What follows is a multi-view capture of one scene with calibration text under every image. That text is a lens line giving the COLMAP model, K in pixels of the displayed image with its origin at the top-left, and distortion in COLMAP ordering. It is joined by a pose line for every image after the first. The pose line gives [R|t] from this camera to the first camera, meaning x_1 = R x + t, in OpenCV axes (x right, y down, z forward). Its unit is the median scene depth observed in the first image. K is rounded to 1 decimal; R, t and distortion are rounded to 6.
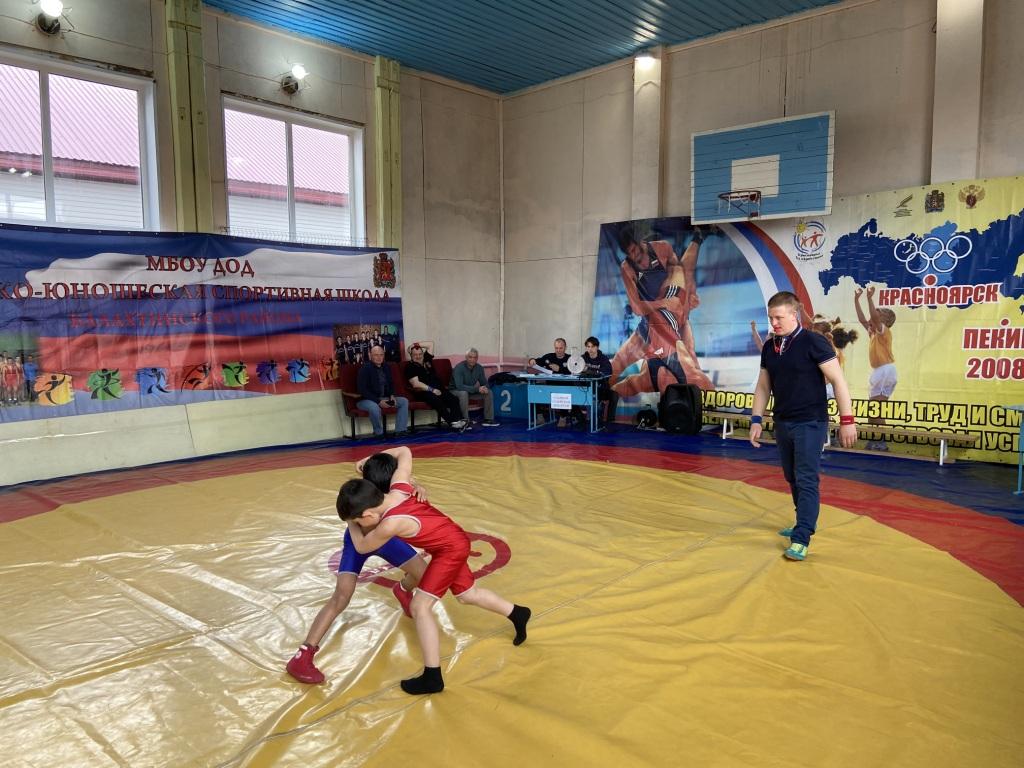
lens RADIAL K [[776.1, 0, 506.0], [0, 776.1, 382.2], [0, 0, 1]] dist [0.126679, -0.161277]
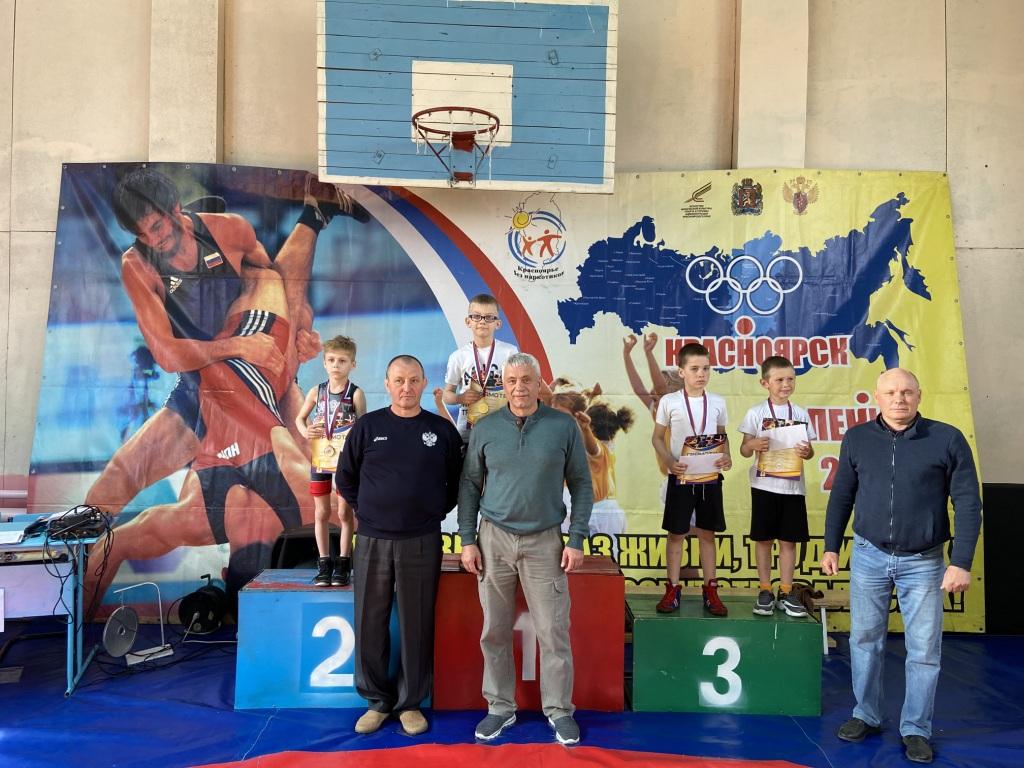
lens RADIAL K [[776.1, 0, 519.0], [0, 776.1, 370.7], [0, 0, 1]] dist [0.126679, -0.161277]
pose [[0.728705, 0.020946, 0.684507, 0.004921], [0.038045, 0.996750, -0.071002, -0.053876], [-0.683770, 0.077781, 0.725540, 0.626346]]
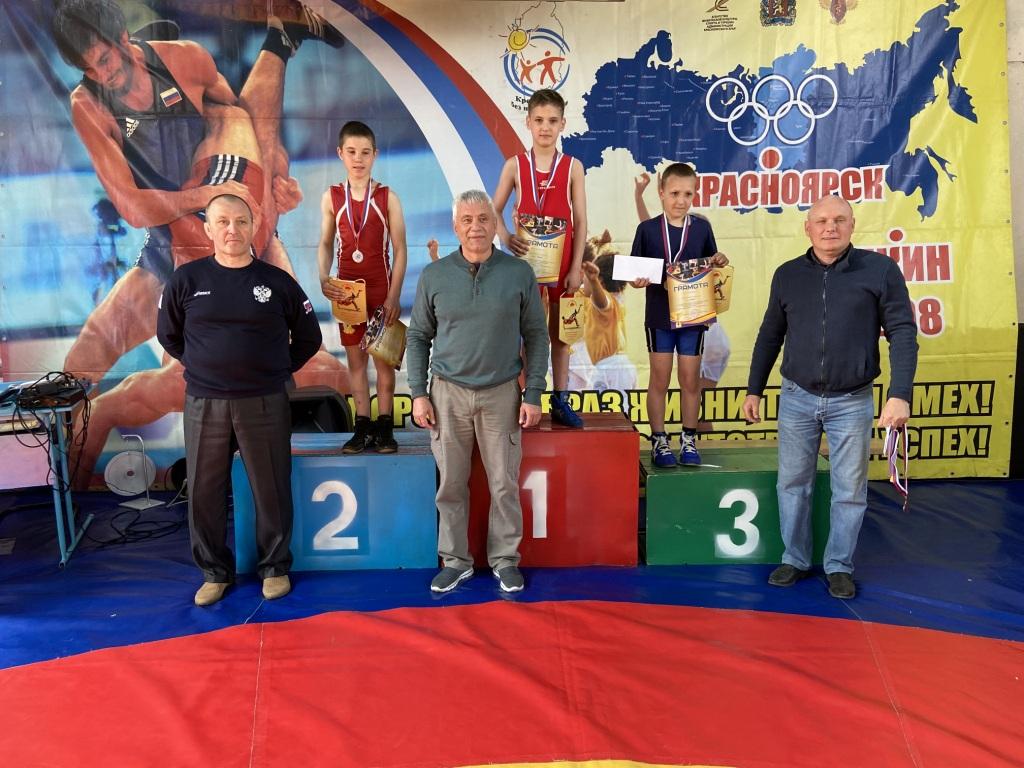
lens RADIAL K [[776.1, 0, 521.0], [0, 776.1, 376.0], [0, 0, 1]] dist [0.126679, -0.161277]
pose [[0.726623, -0.121661, 0.676179, 0.028780], [0.064583, 0.991934, 0.109072, -0.046964], [-0.683994, -0.035584, 0.728619, 0.654367]]
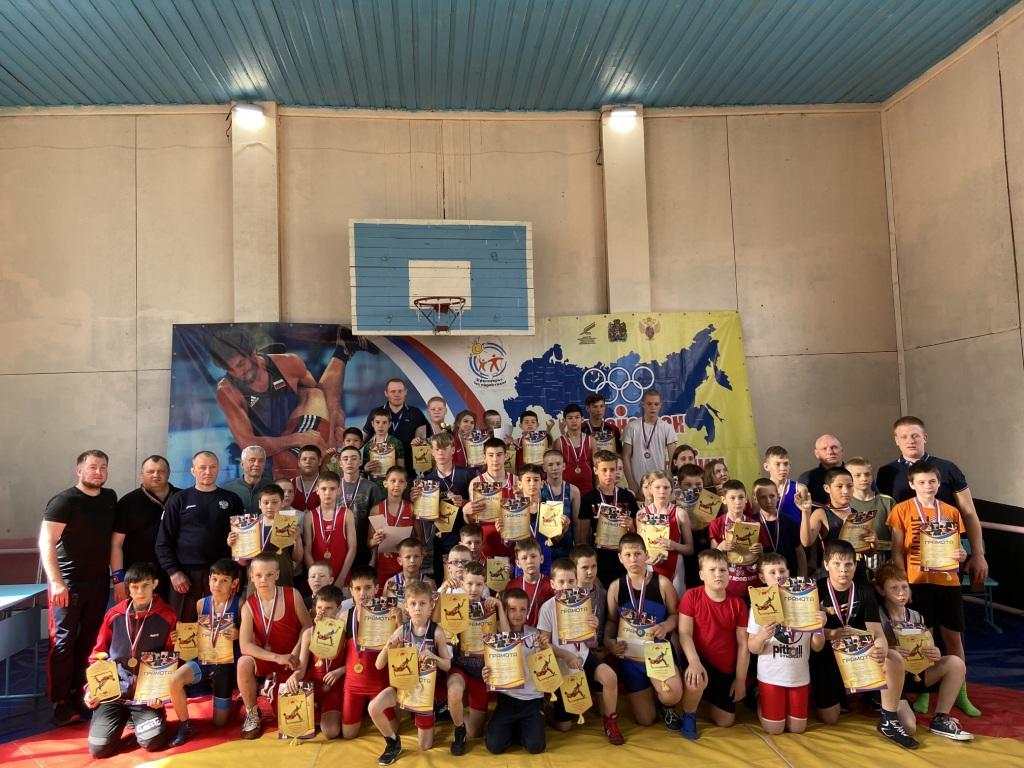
lens RADIAL K [[776.1, 0, 508.2], [0, 776.1, 374.7], [0, 0, 1]] dist [0.126679, -0.161277]
pose [[0.676046, 0.041726, 0.735677, -0.225011], [0.090313, 0.986176, -0.138927, -0.048701], [-0.731304, 0.160362, 0.662932, 0.428355]]
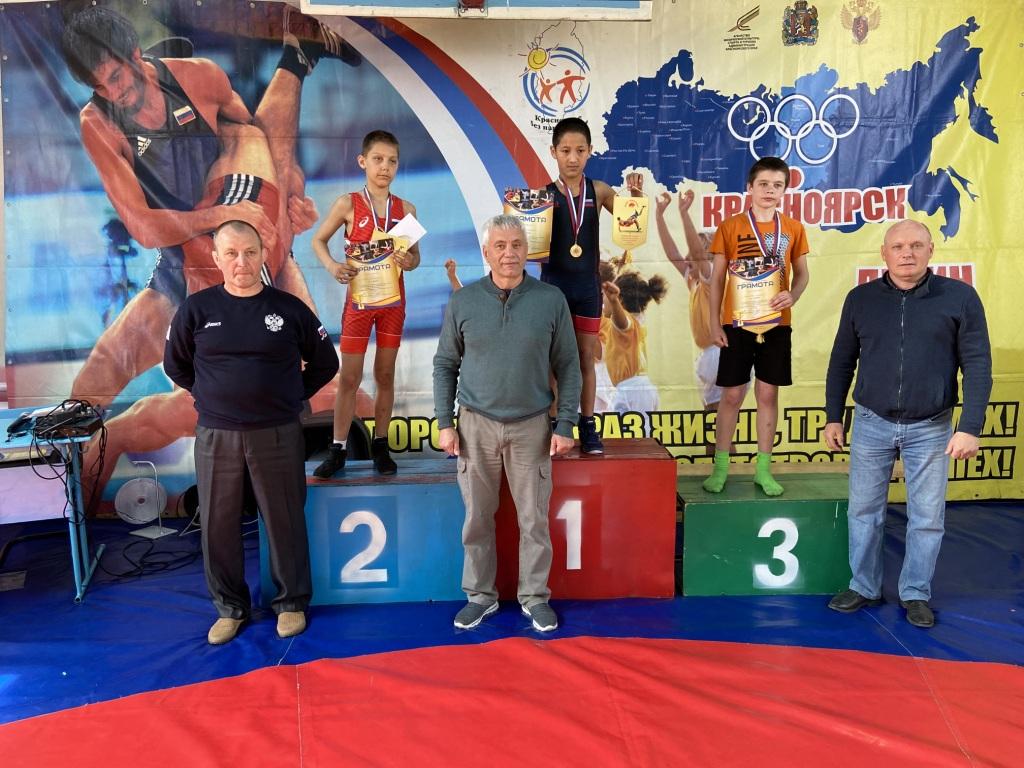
lens RADIAL K [[776.1, 0, 515.3], [0, 776.1, 373.7], [0, 0, 1]] dist [0.126679, -0.161277]
pose [[0.713751, -0.114924, 0.690907, 0.017855], [0.066091, 0.993096, 0.096913, -0.056230], [-0.697275, -0.023509, 0.716418, 0.678025]]
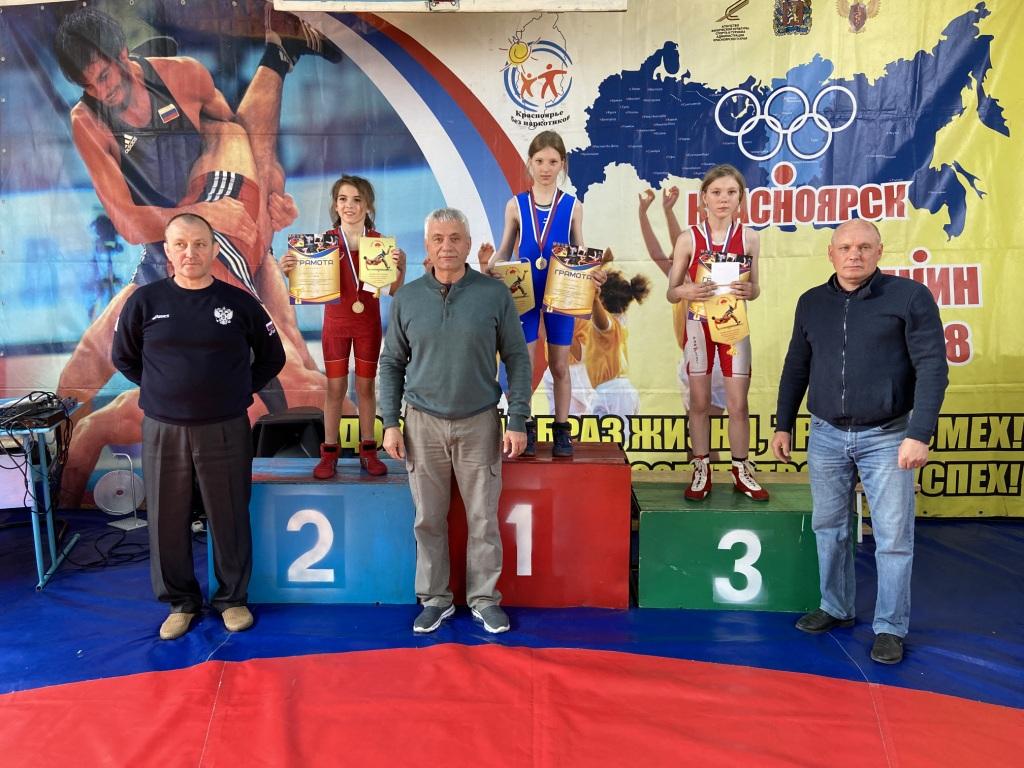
lens RADIAL K [[776.1, 0, 503.9], [0, 776.1, 372.9], [0, 0, 1]] dist [0.126679, -0.161277]
pose [[0.766519, -0.100028, 0.634384, 0.056703], [0.056035, 0.994446, 0.089096, -0.051806], [-0.639772, -0.032746, 0.767866, 0.655203]]
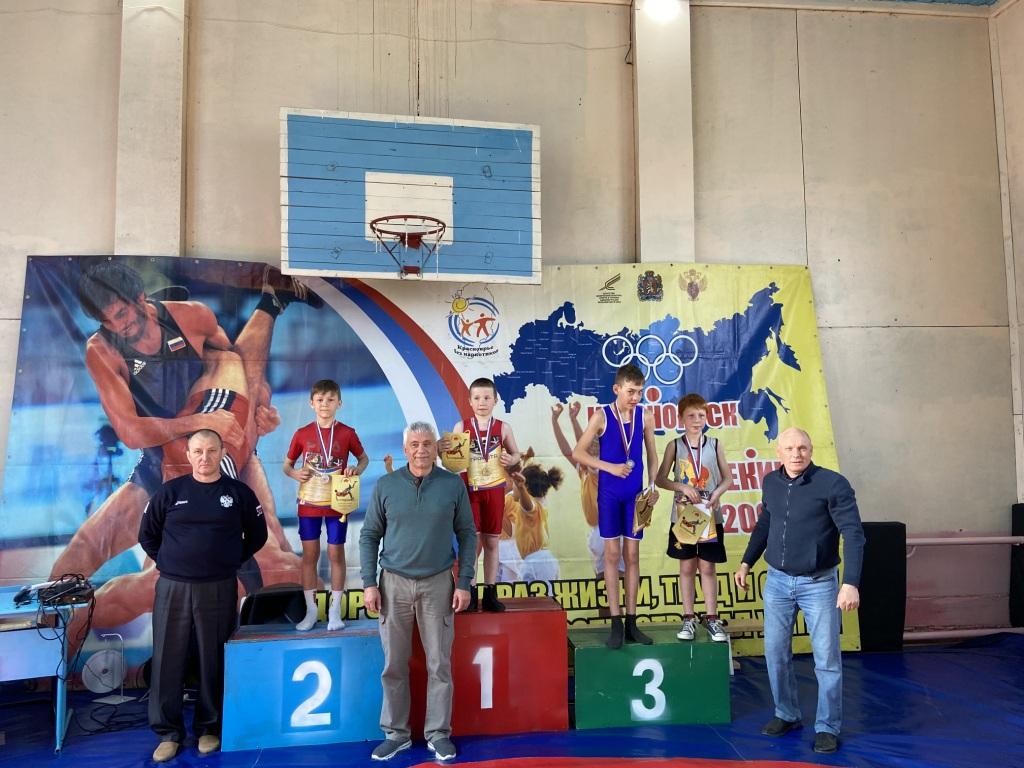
lens RADIAL K [[776.1, 0, 518.4], [0, 776.1, 378.9], [0, 0, 1]] dist [0.126679, -0.161277]
pose [[0.641085, 0.060381, 0.765091, -0.064700], [0.072325, 0.987711, -0.138553, -0.050007], [-0.764055, 0.144160, 0.628839, 0.594746]]
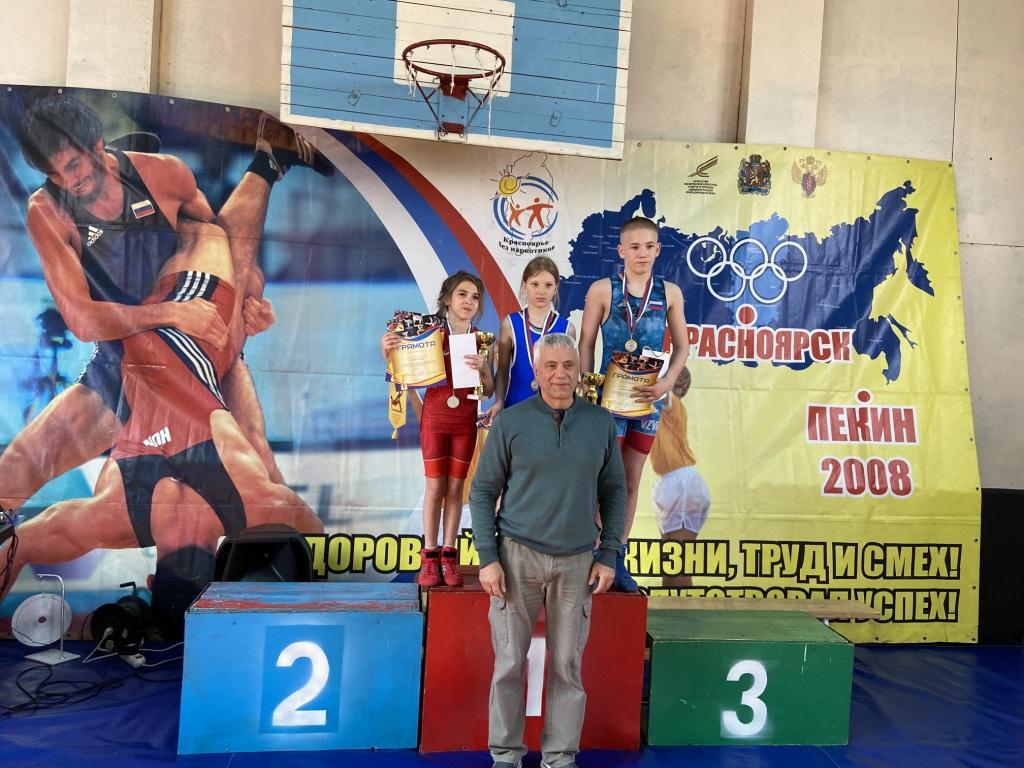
lens RADIAL K [[776.1, 0, 520.8], [0, 776.1, 375.3], [0, 0, 1]] dist [0.126679, -0.161277]
pose [[0.640089, 0.026904, 0.767829, 0.012352], [0.010496, 0.998987, -0.043753, -0.058197], [-0.768229, 0.036065, 0.639159, 0.701463]]
